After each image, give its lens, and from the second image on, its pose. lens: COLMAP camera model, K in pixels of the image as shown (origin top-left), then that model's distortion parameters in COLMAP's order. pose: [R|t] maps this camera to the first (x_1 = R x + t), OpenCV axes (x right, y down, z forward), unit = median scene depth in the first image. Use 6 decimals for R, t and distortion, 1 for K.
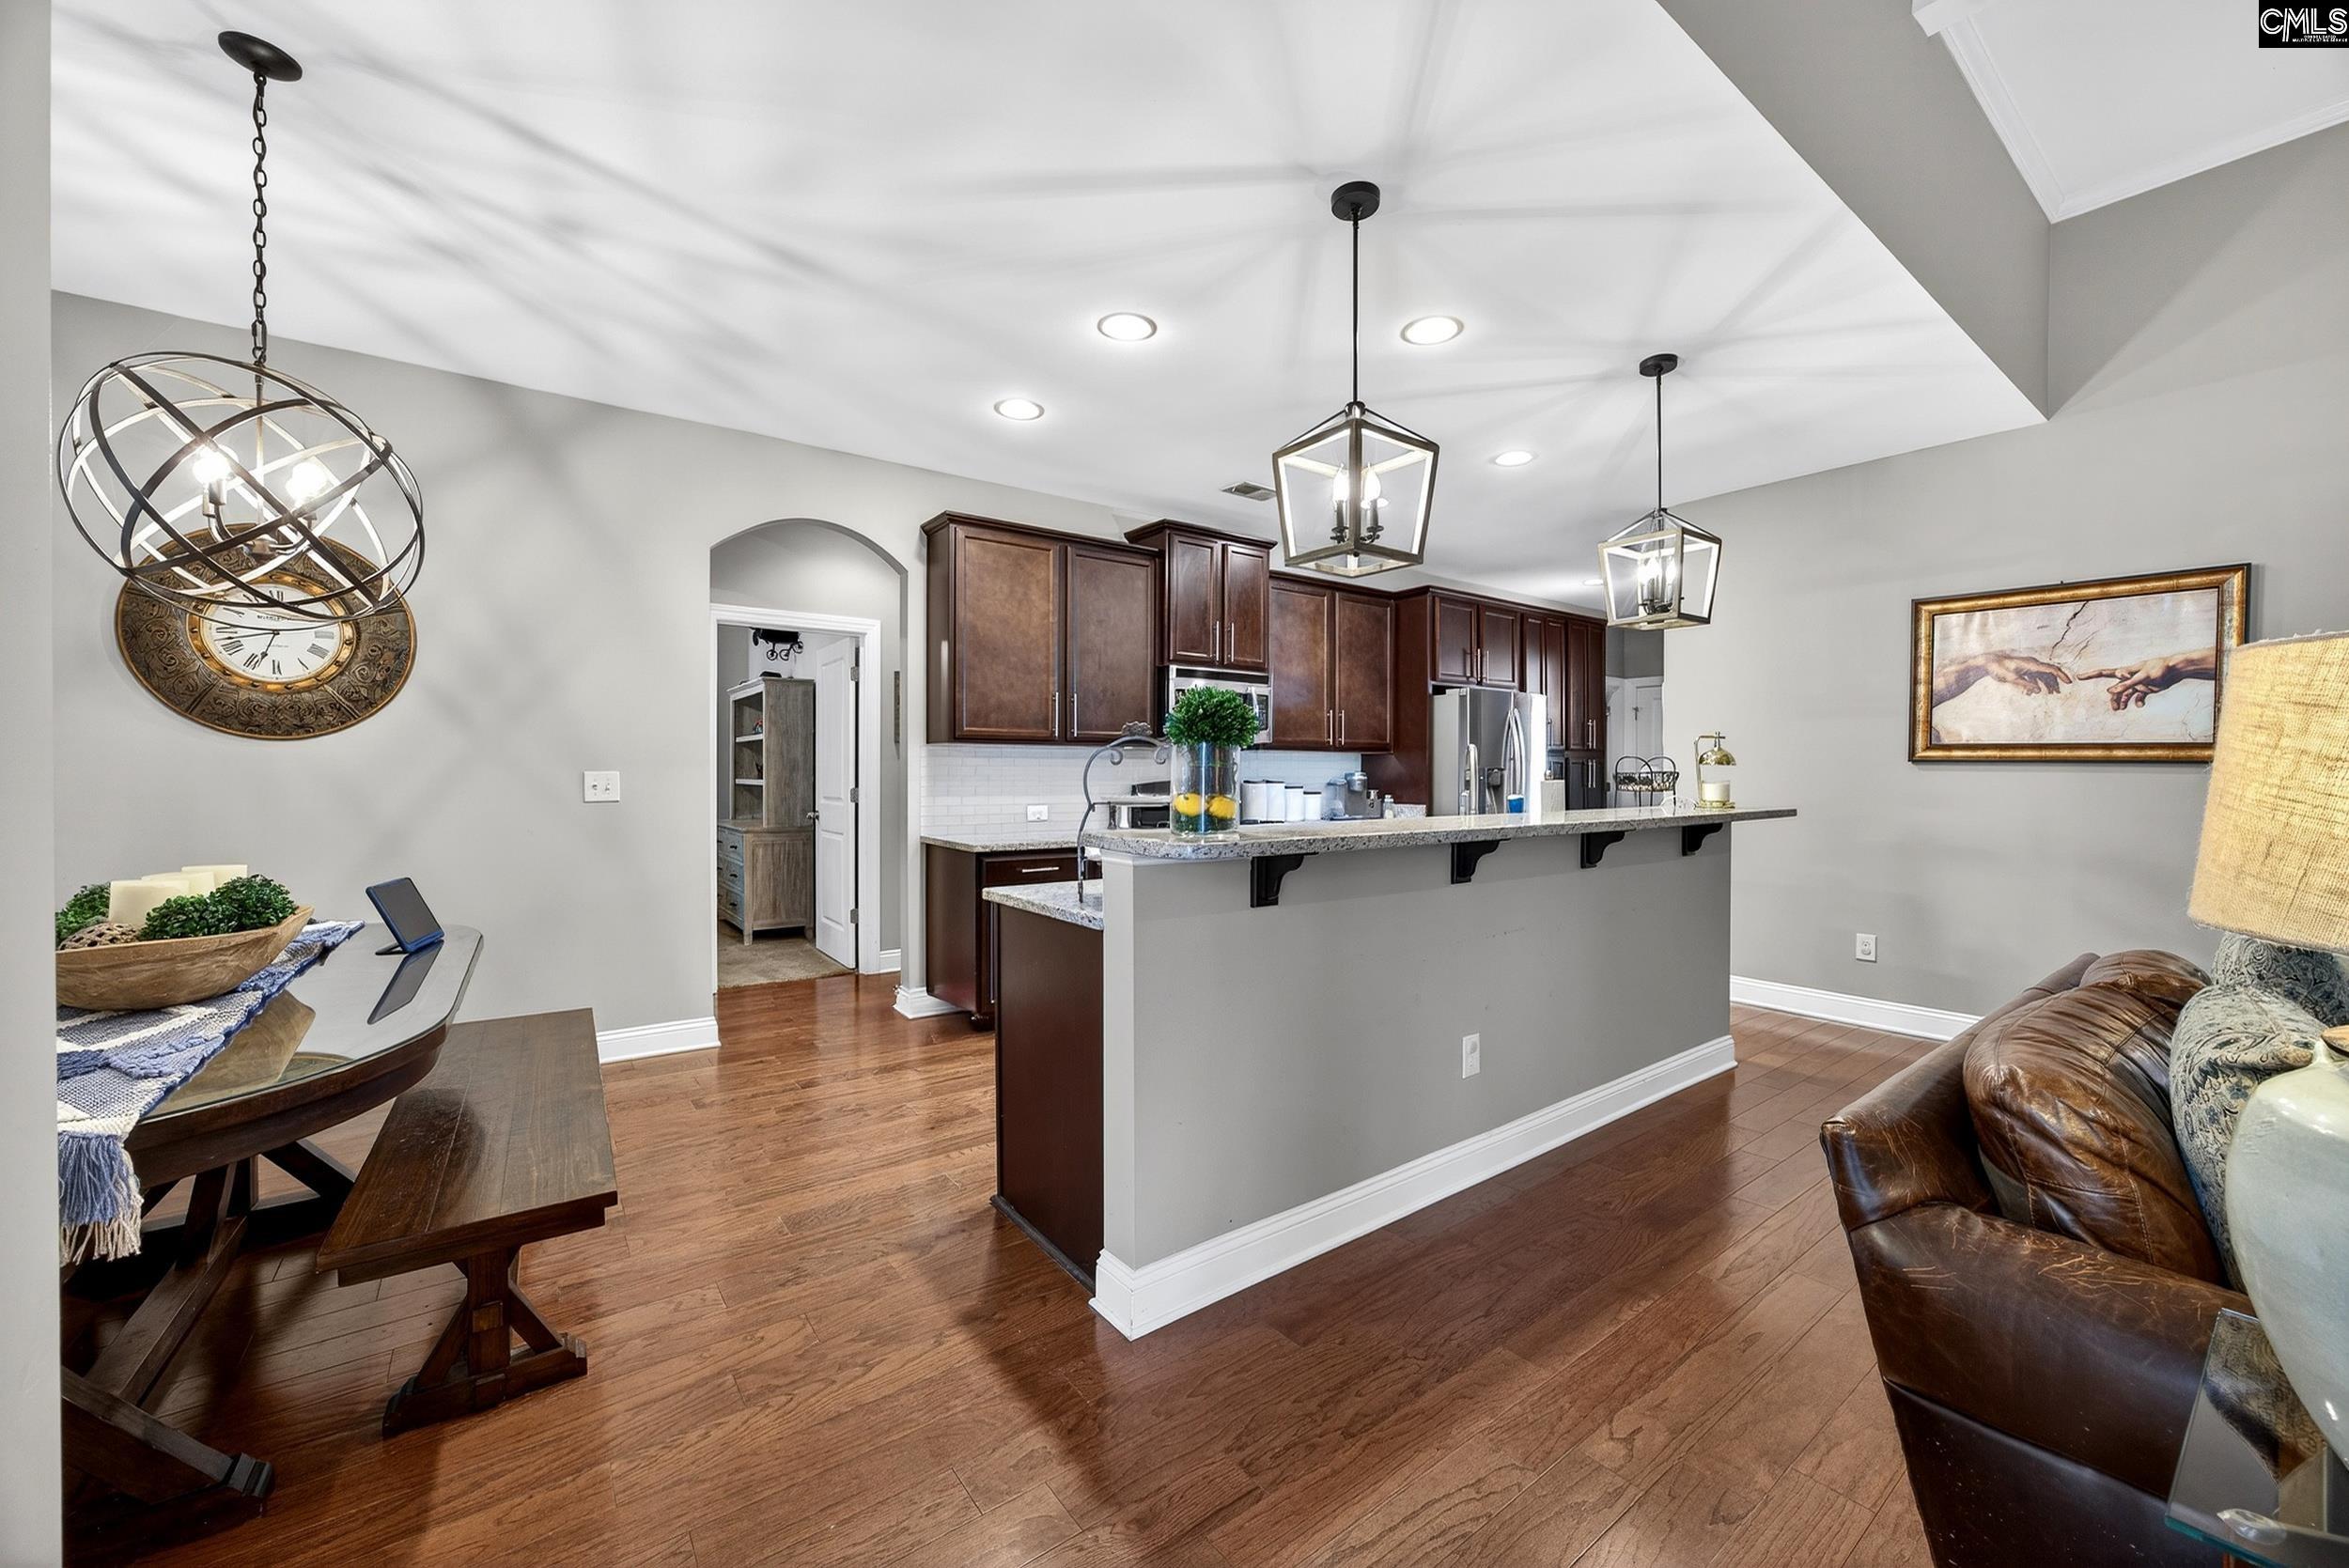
lens RADIAL K [[907.4, 0, 1187.1], [0, 907.4, 774.8], [0, 0, 1]] dist [-0.015788, 0.003025]
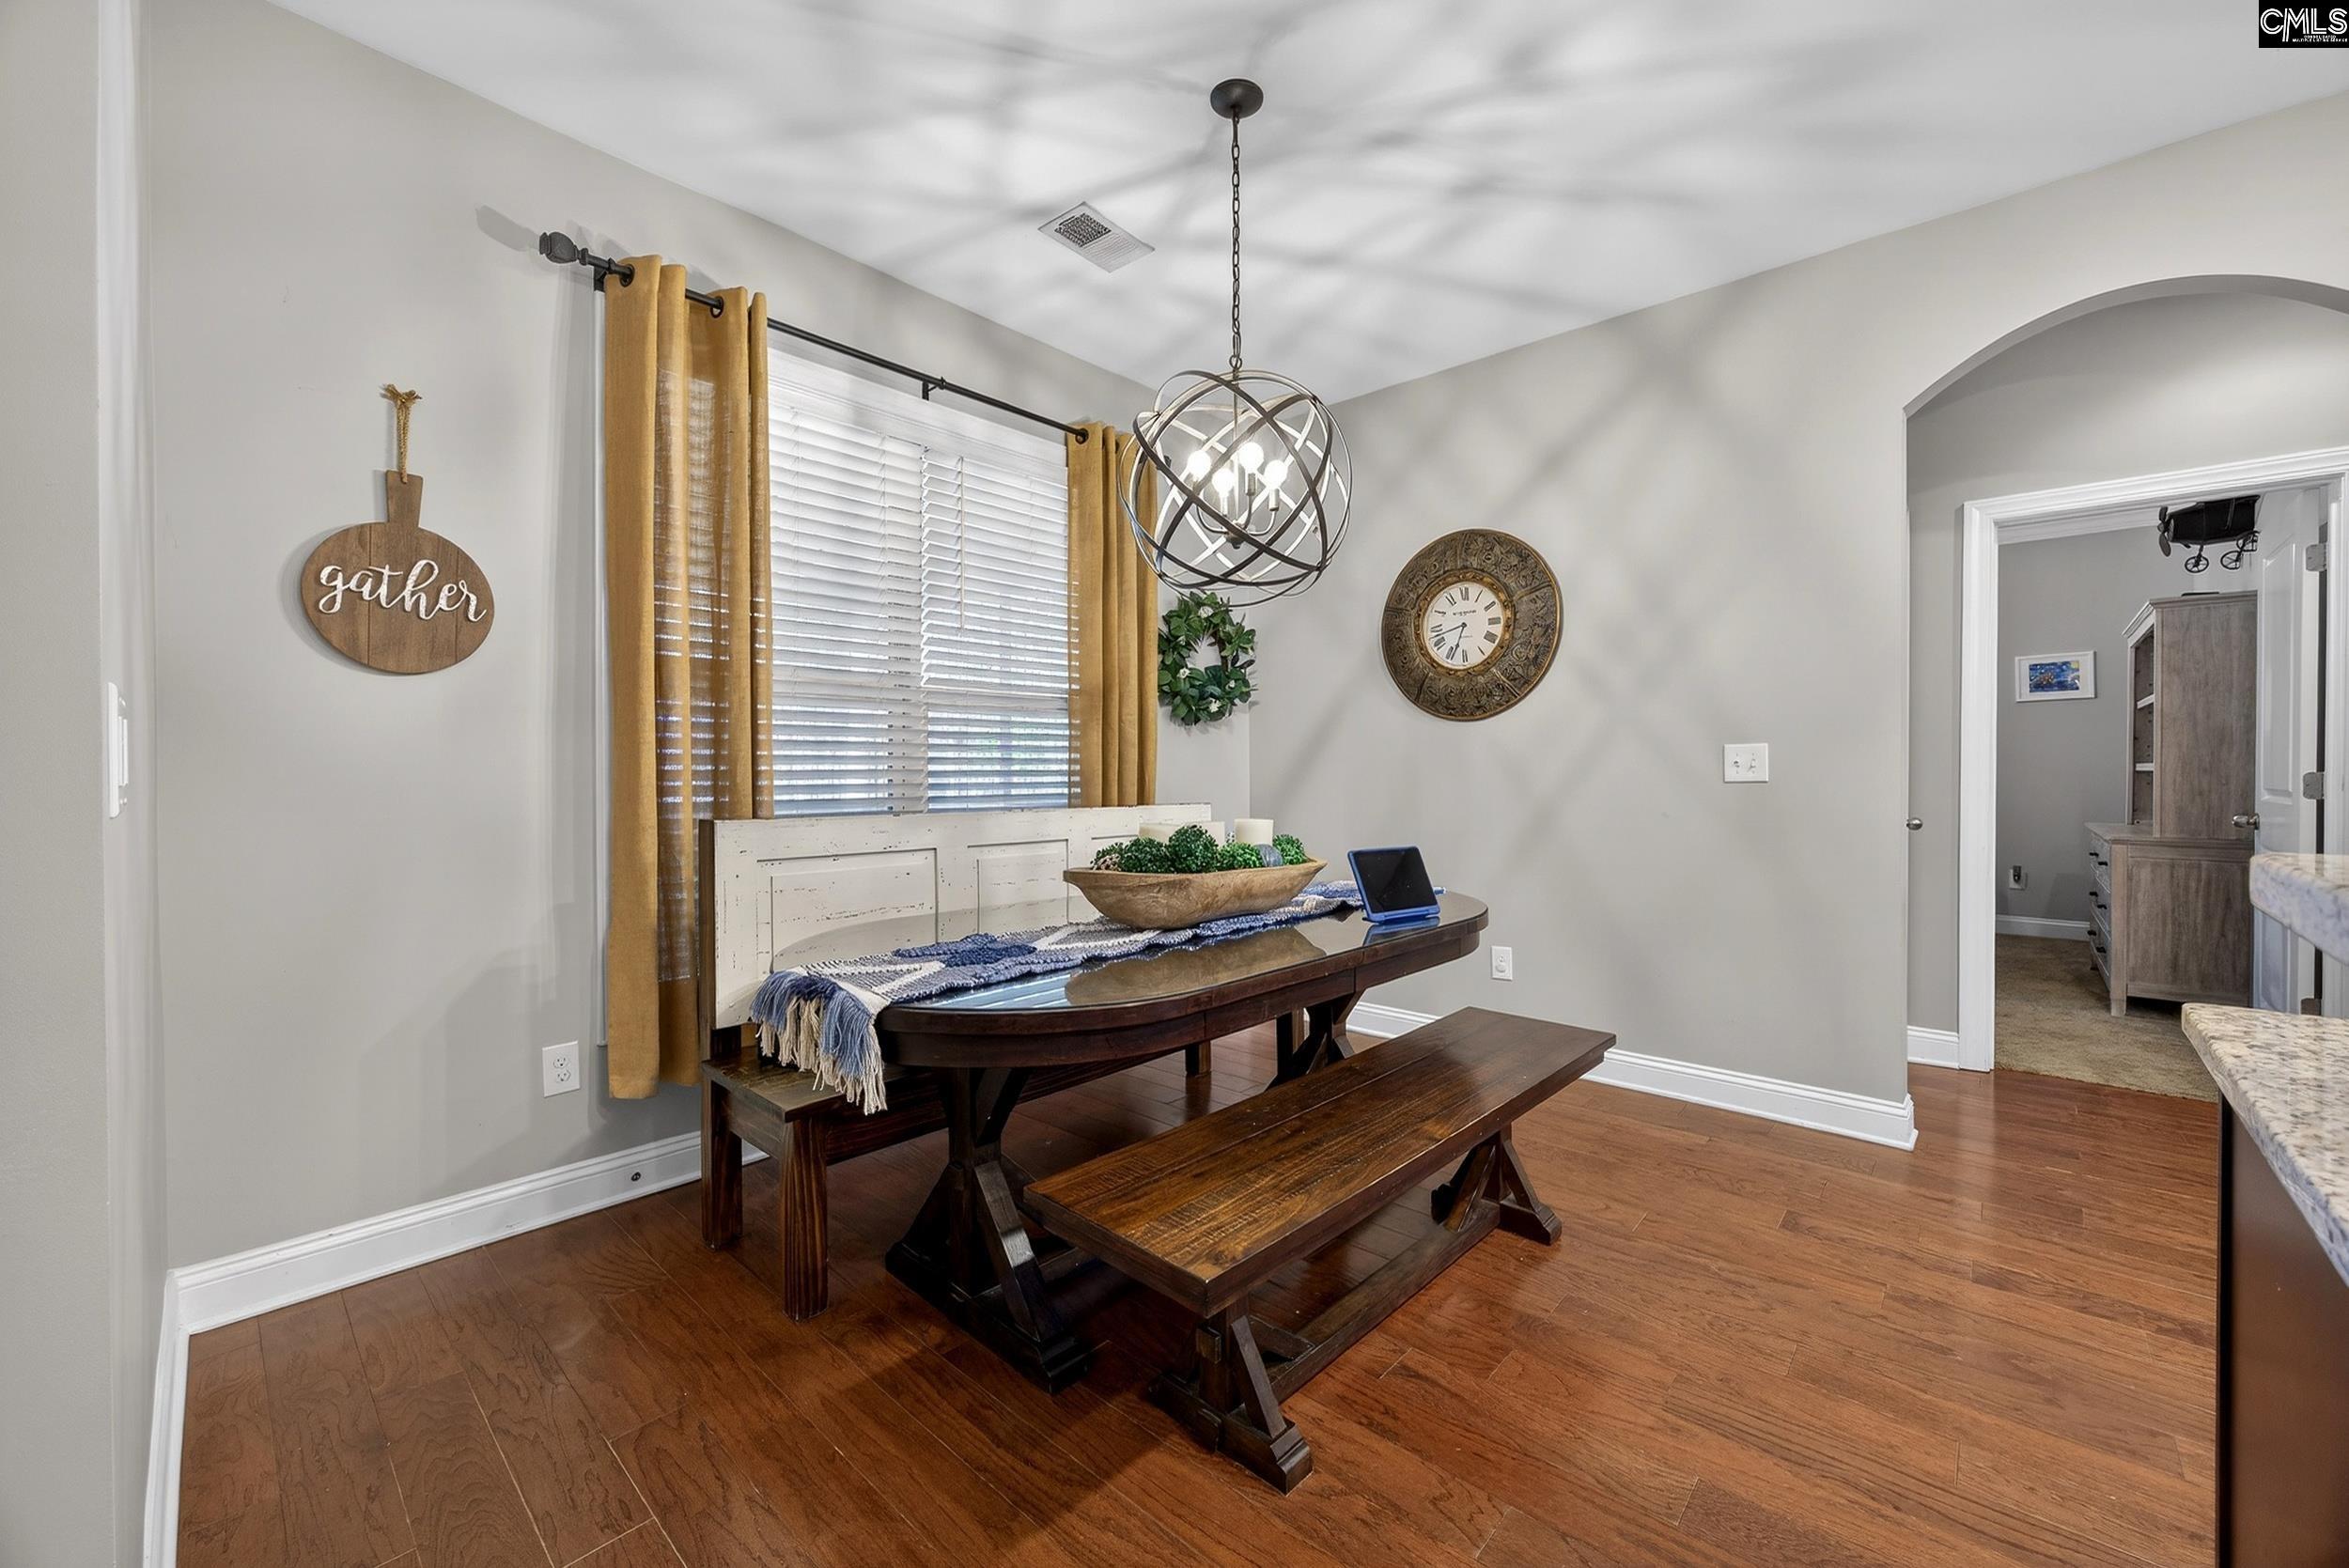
lens RADIAL K [[907.4, 0, 1193.7], [0, 907.4, 778.4], [0, 0, 1]] dist [-0.015788, 0.003025]
pose [[0.189771, 0.009975, -0.981778, 0.034523], [-0.001288, 0.999950, 0.009911, 0.018869], [0.981828, -0.000616, 0.189774, 0.360382]]
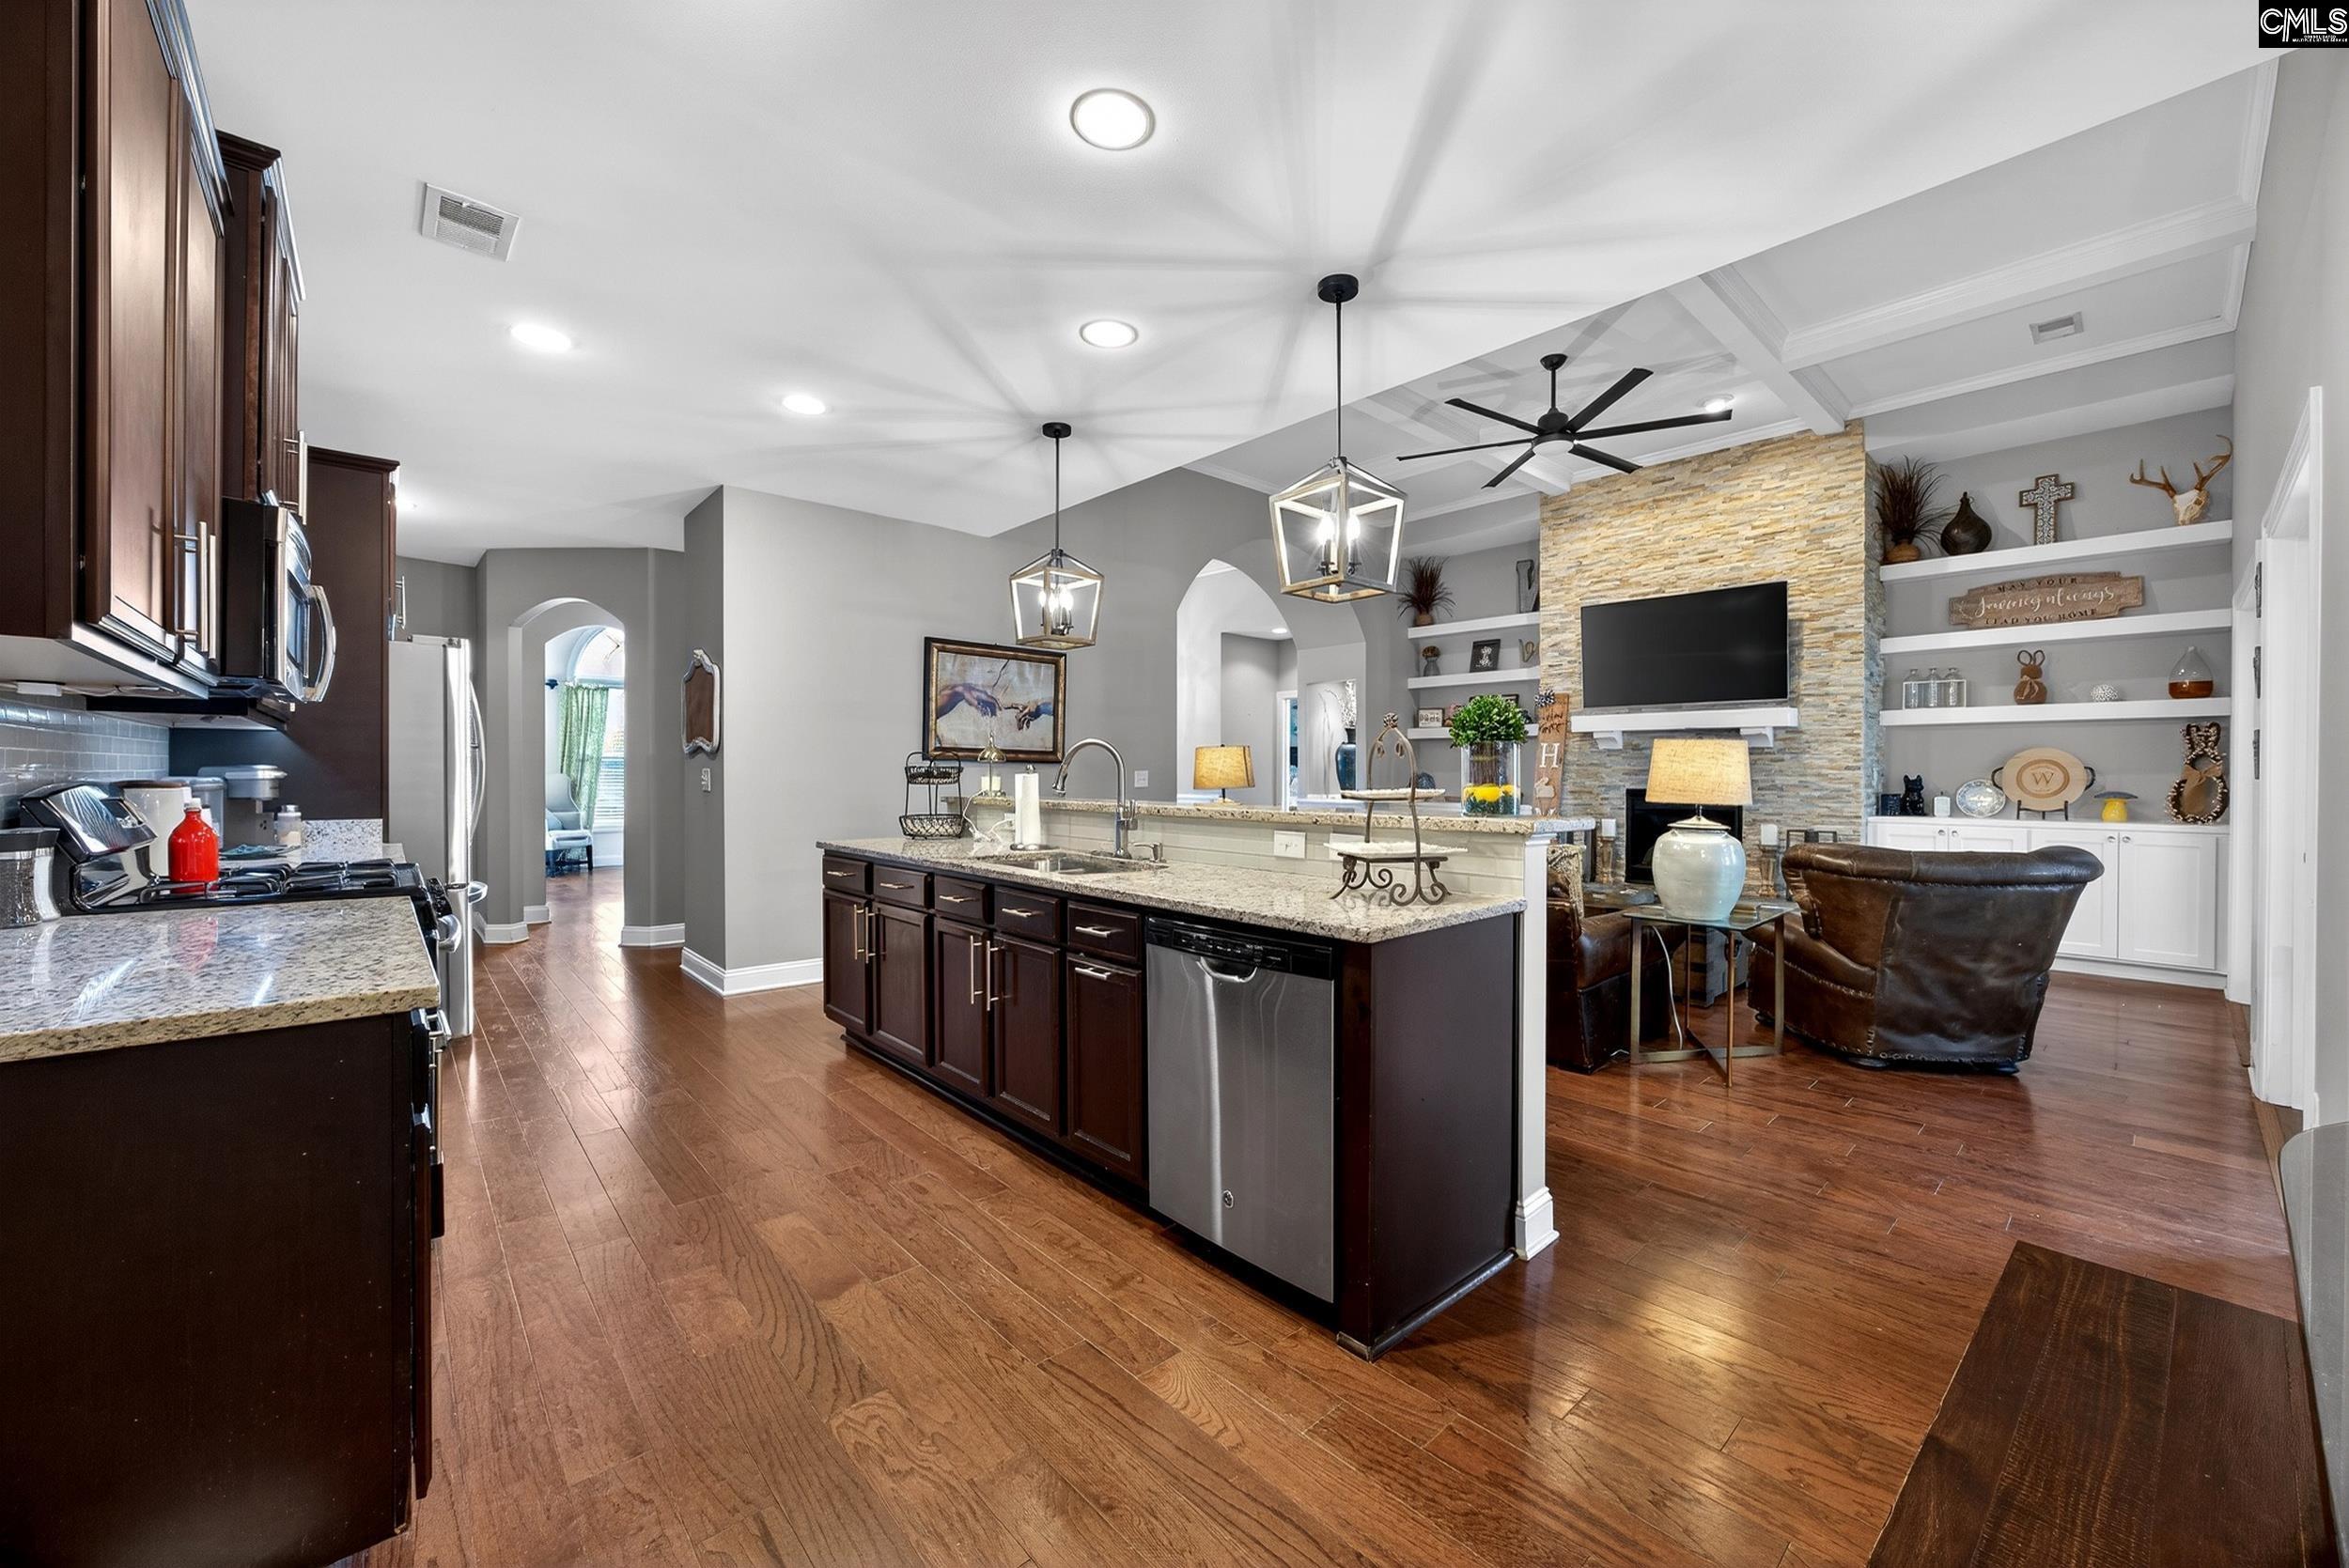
lens RADIAL K [[907.4, 0, 1188.1], [0, 907.4, 781.0], [0, 0, 1]] dist [-0.015788, 0.003025]
pose [[-0.092855, -0.013238, 0.995592, -0.603017], [-0.001437, 0.999912, 0.013161, -0.000792], [-0.995679, -0.000209, -0.092866, 0.799187]]
